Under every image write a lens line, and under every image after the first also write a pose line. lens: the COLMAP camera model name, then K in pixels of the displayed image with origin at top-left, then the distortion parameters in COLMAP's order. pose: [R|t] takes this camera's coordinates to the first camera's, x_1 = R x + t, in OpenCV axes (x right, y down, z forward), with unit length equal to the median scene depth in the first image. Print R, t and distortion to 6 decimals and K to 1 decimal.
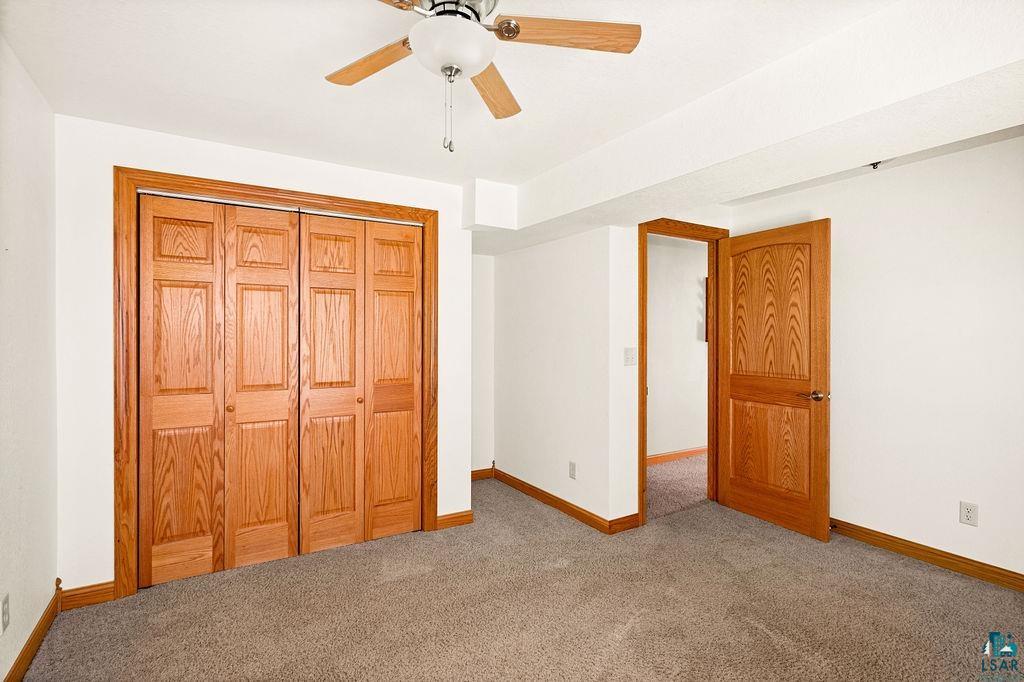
lens RADIAL K [[494.0, 0, 514.9], [0, 494.0, 337.9], [0, 0, 1]] dist [-0.001492, 0.002427]
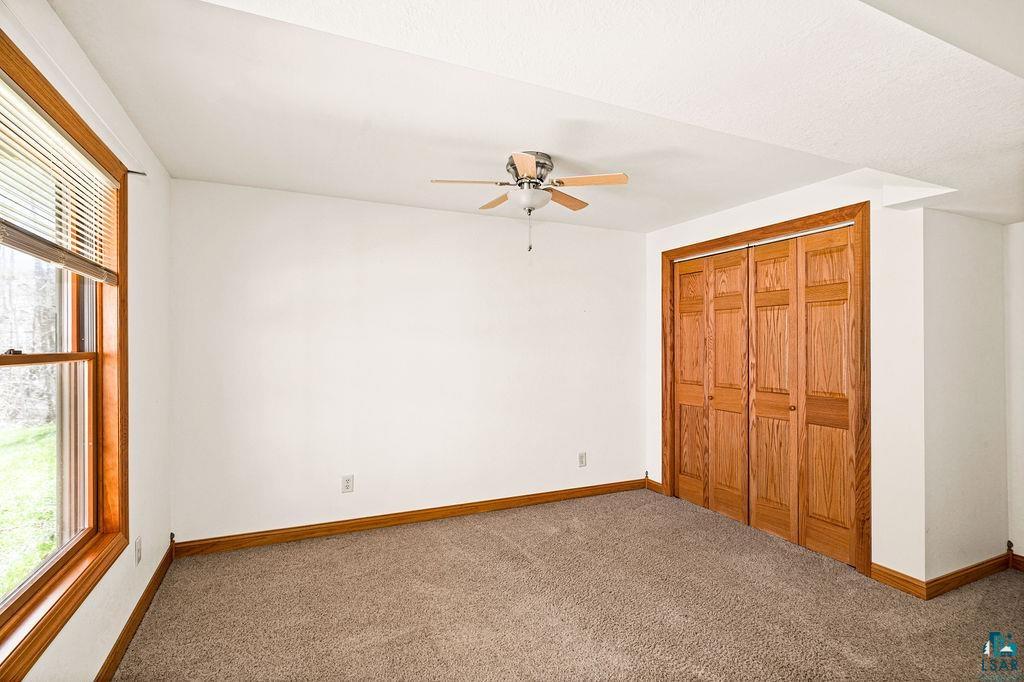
lens RADIAL K [[494.0, 0, 514.6], [0, 494.0, 344.5], [0, 0, 1]] dist [-0.001492, 0.002427]
pose [[-0.106569, -0.002958, -0.994301, 0.848299], [-0.006454, 0.999977, -0.002283, -0.004213], [0.994284, 0.006174, -0.106585, 0.546623]]
